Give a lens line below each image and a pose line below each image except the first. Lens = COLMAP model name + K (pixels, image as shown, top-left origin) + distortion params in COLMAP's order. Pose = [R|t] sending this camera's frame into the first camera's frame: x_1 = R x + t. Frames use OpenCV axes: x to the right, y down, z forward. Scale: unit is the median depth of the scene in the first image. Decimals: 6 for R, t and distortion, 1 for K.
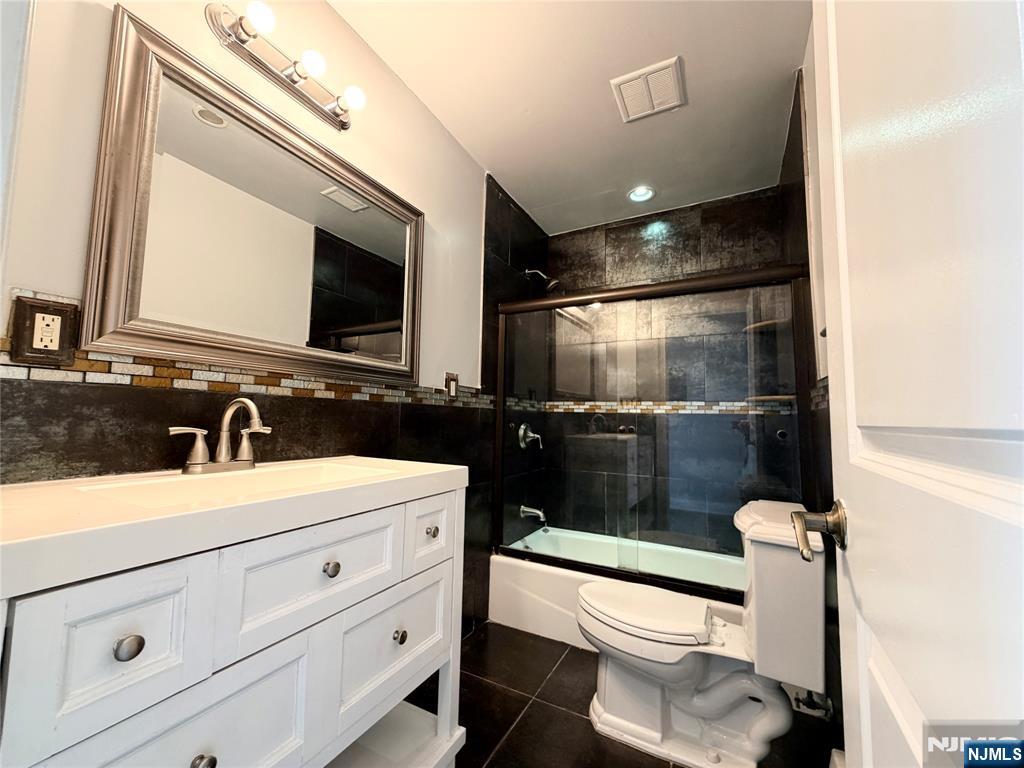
lens RADIAL K [[408.2, 0, 511.9], [0, 408.2, 385.4], [0, 0, 1]] dist [0.000403, -0.000220]
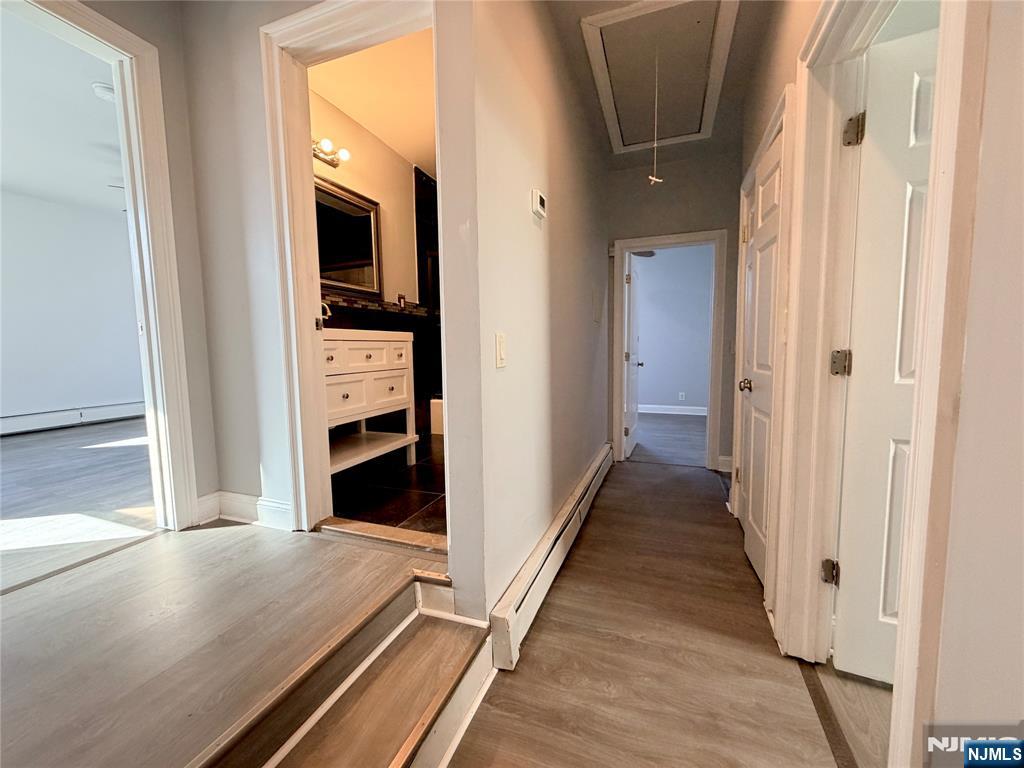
lens RADIAL K [[408.2, 0, 511.9], [0, 408.2, 382.2], [0, 0, 1]] dist [0.000403, -0.000220]
pose [[0.991435, -0.045283, 0.122498, 0.108458], [0.023951, 0.985100, 0.170305, 0.062856], [-0.128385, -0.165913, 0.977748, -0.978707]]
